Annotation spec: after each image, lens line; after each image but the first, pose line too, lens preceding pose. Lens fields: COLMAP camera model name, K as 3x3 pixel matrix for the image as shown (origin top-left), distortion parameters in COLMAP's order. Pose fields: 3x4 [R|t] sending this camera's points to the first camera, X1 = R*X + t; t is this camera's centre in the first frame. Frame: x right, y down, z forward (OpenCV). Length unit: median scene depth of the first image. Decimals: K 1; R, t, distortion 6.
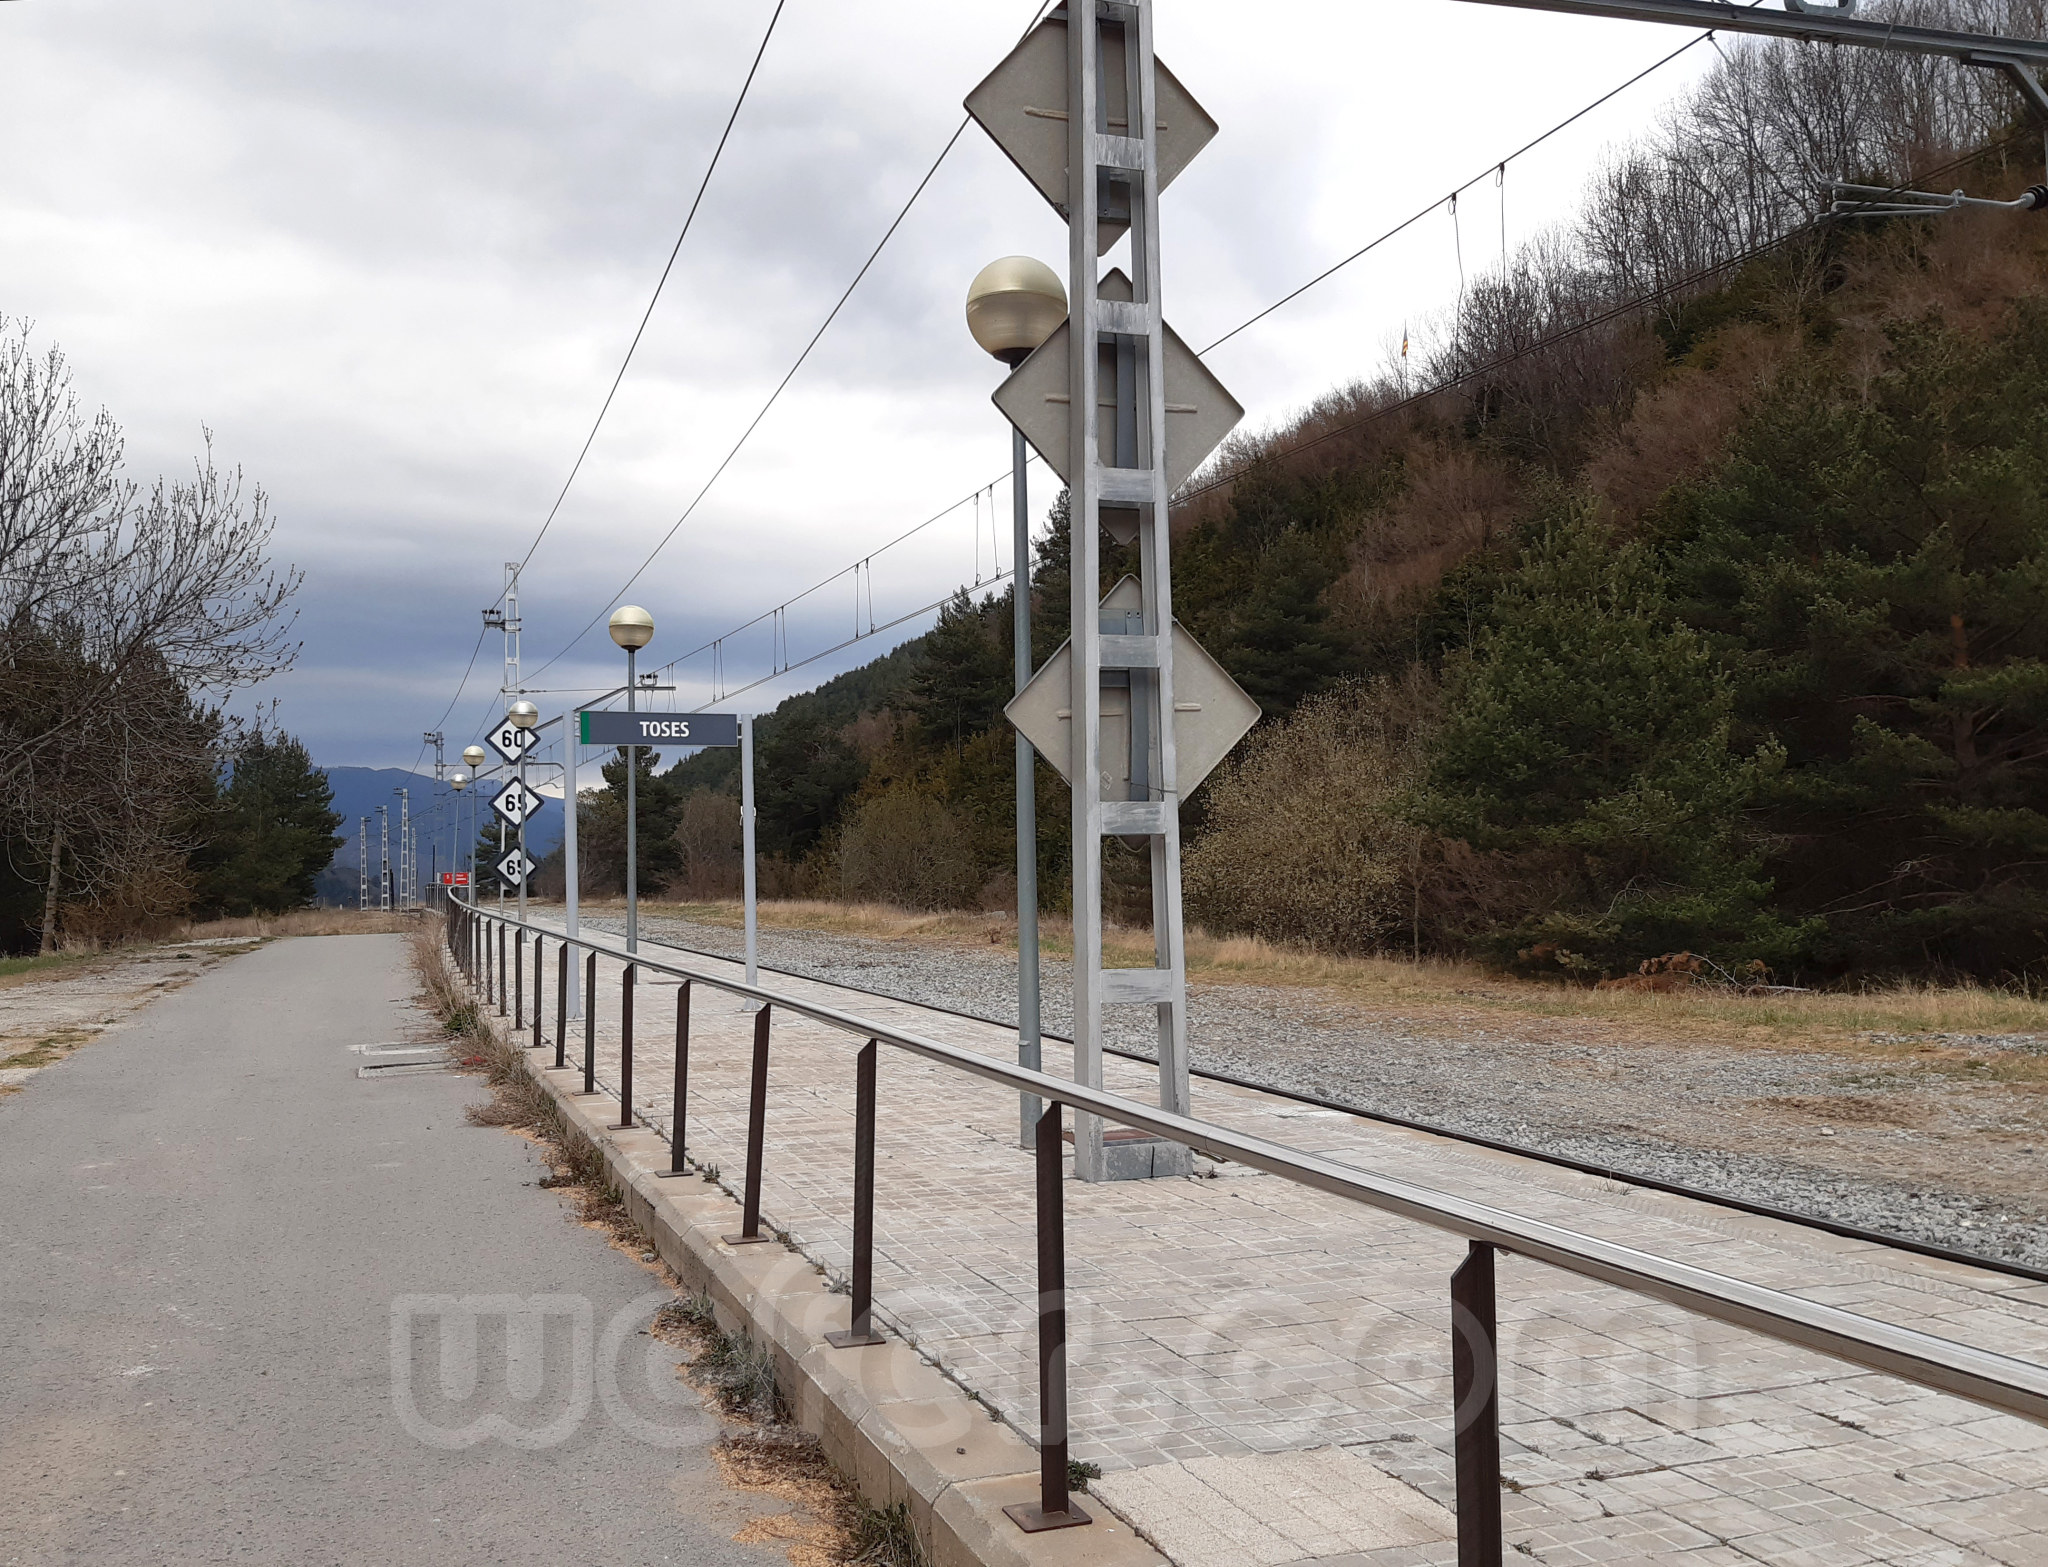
lens RADIAL K [[1803.1, 0, 992.1], [0, 1803.1, 771.6], [0, 0, 1]] dist [0.139411, -0.281865]
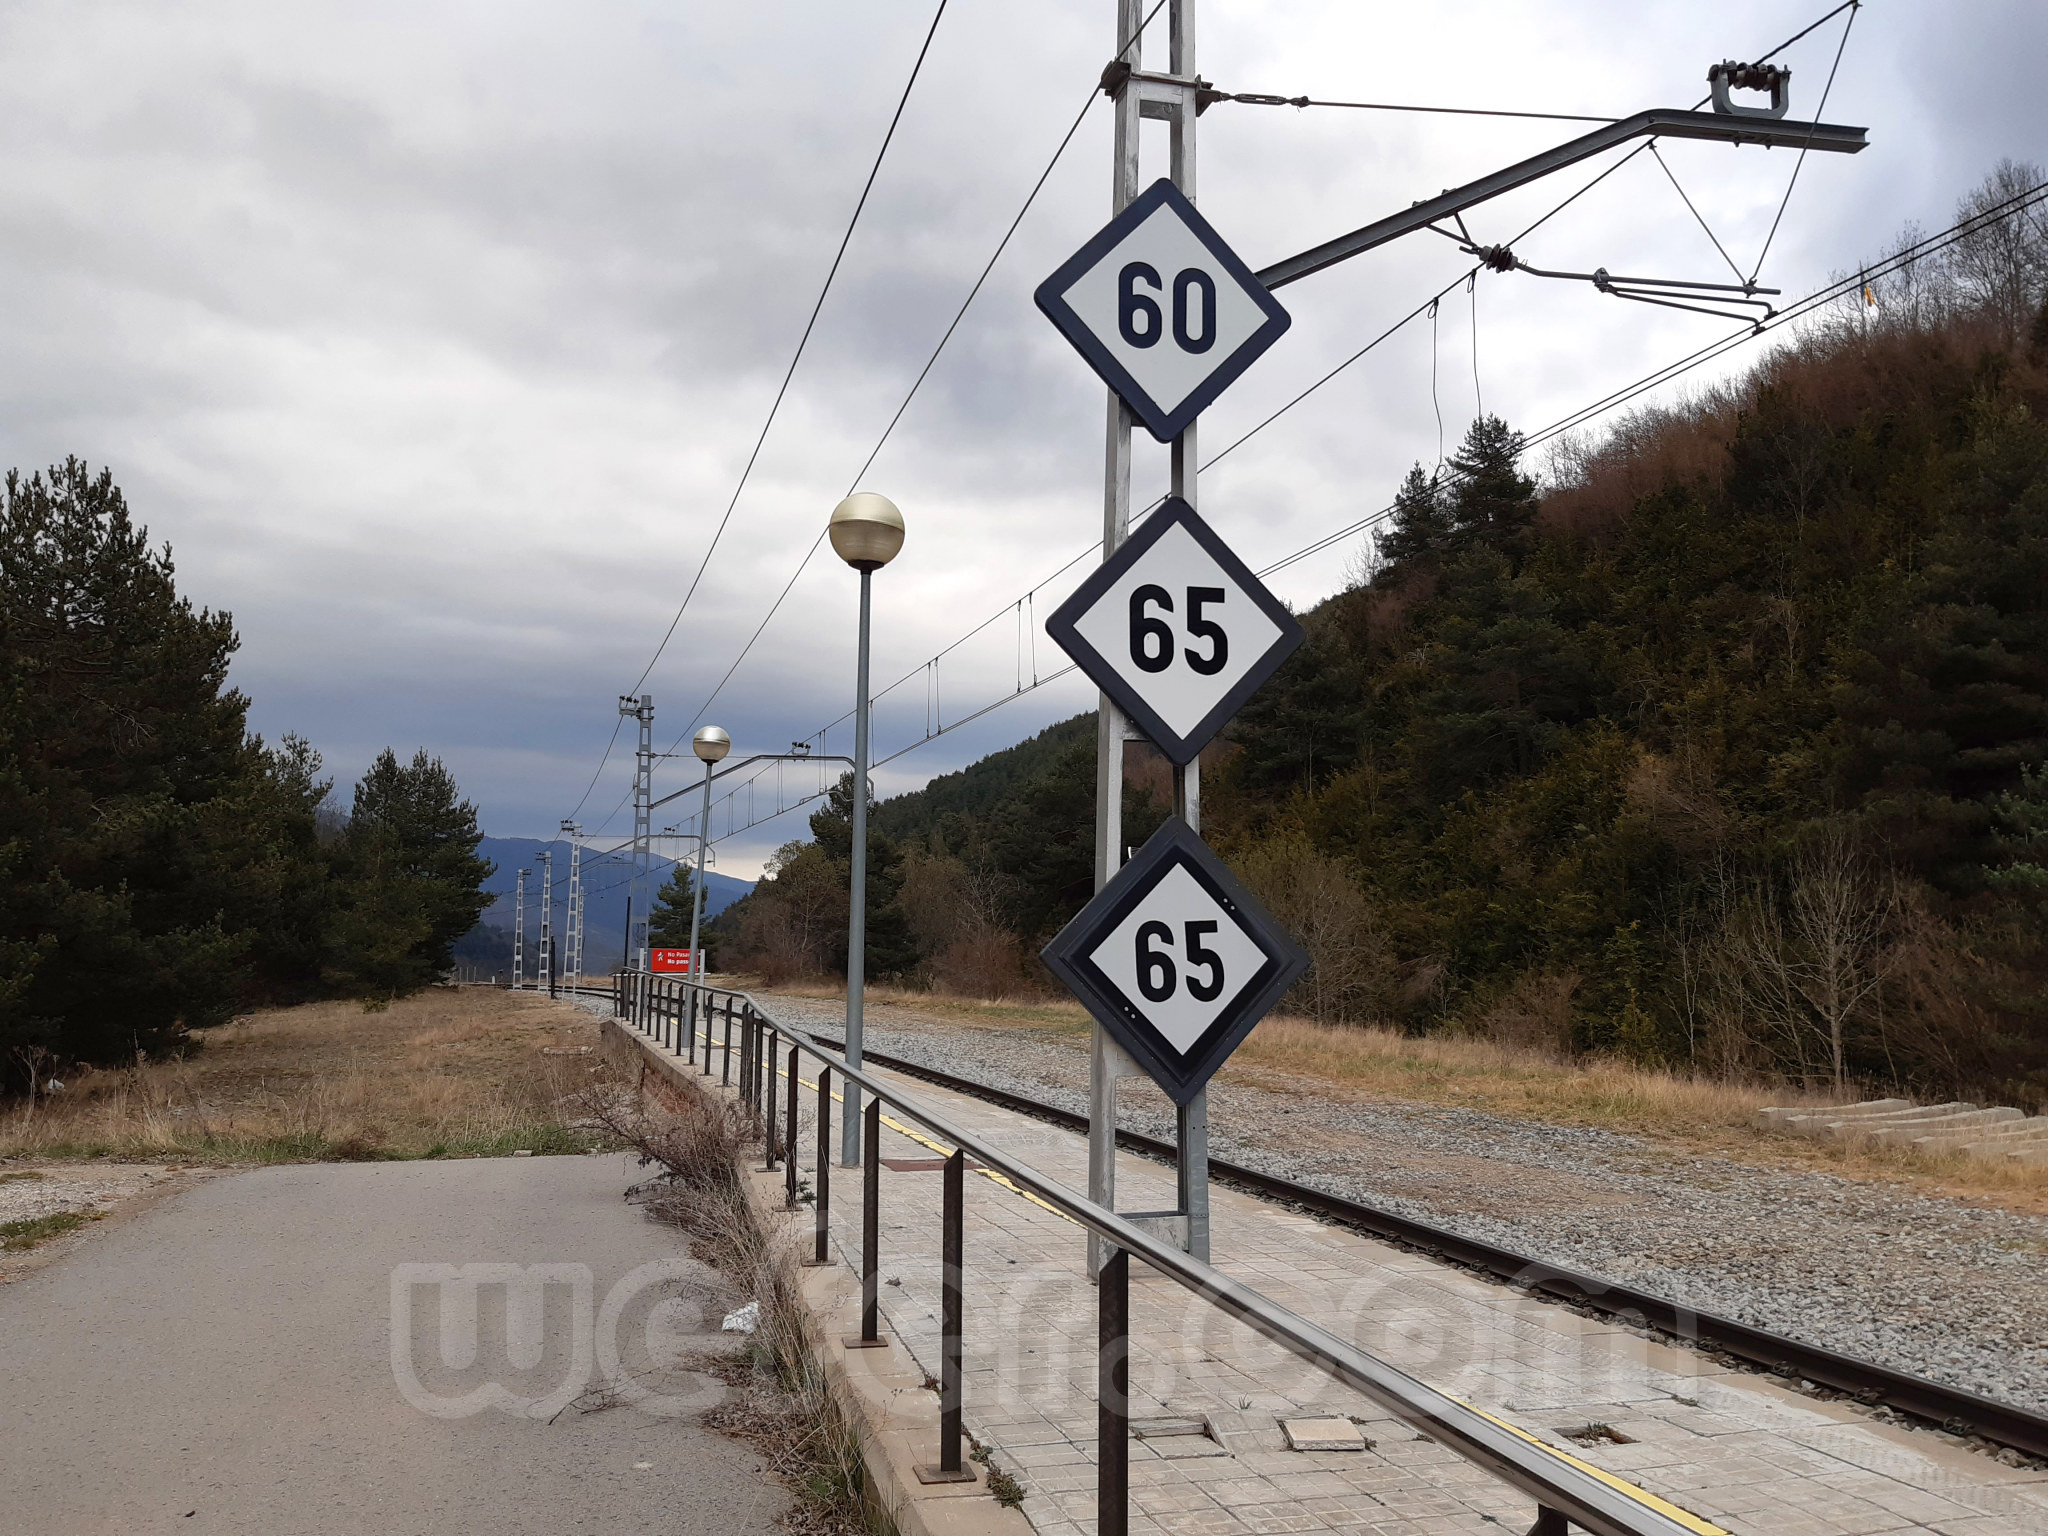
lens RADIAL K [[1686.0, 0, 1018.7], [0, 1686.0, 749.7], [0, 0, 1]] dist [0.134465, -0.240108]
pose [[0.998259, 0.020713, -0.055218, -0.111213], [-0.024130, 0.997788, -0.061943, 0.017314], [0.053812, 0.063168, 0.996551, 0.338603]]
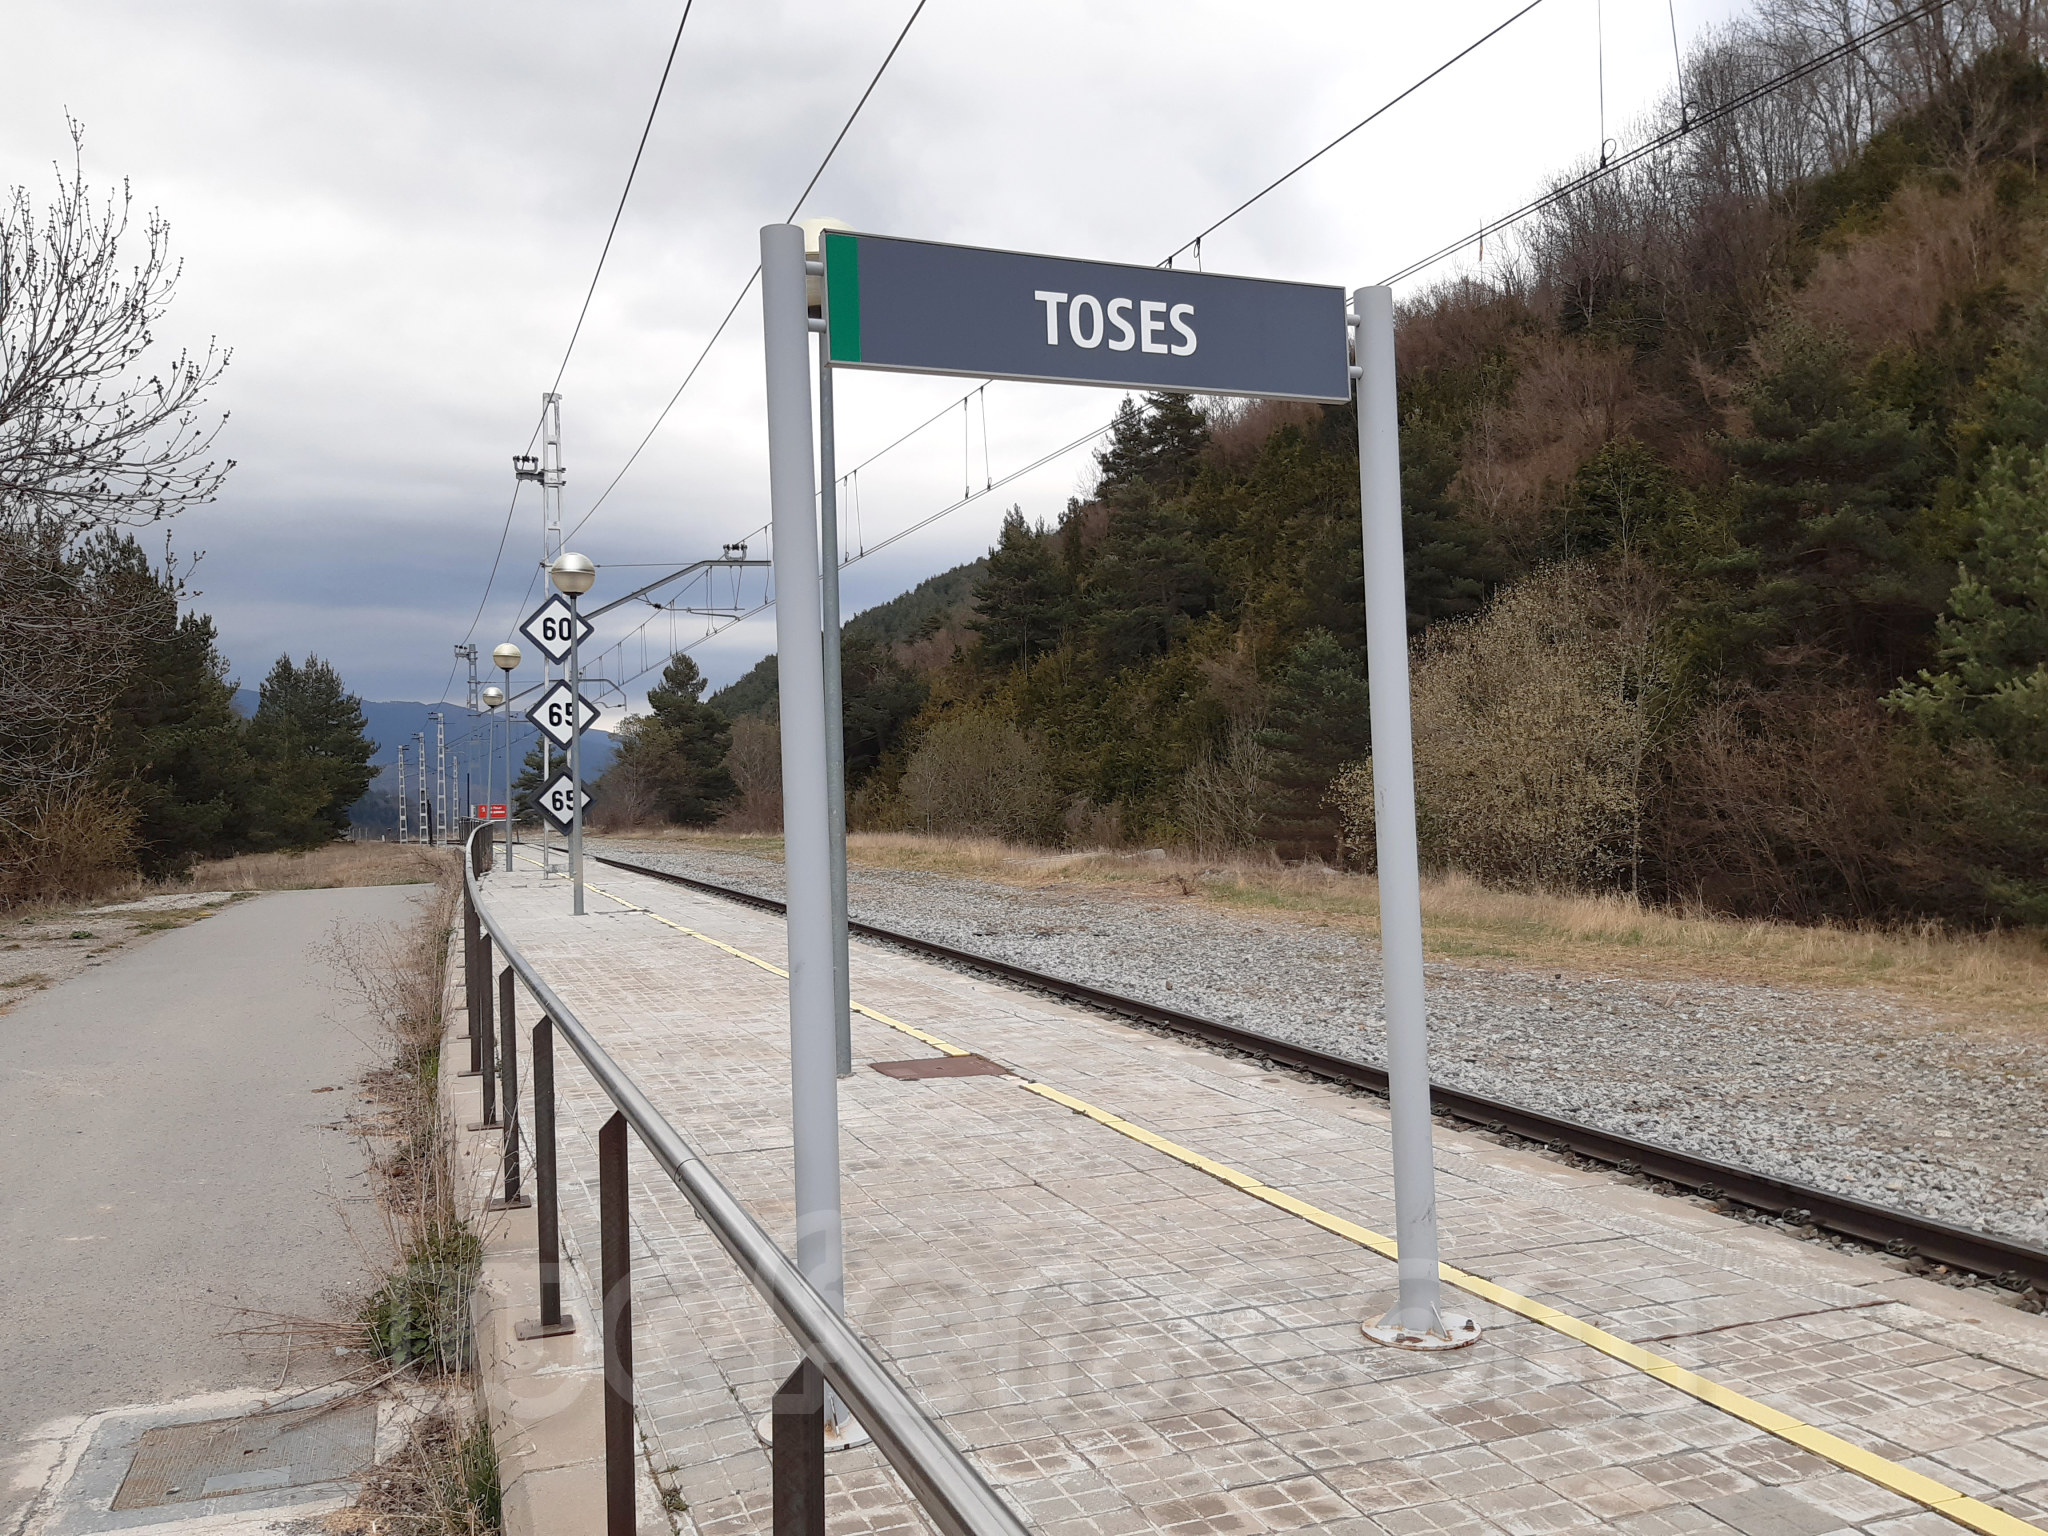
lens RADIAL K [[1686.0, 0, 1018.7], [0, 1686.0, 749.7], [0, 0, 1]] dist [0.134465, -0.240108]
pose [[0.999944, -0.007183, 0.007800, -0.032810], [0.006963, 0.999587, 0.027866, 0.005562], [-0.007997, -0.027810, 0.999581, 0.122622]]
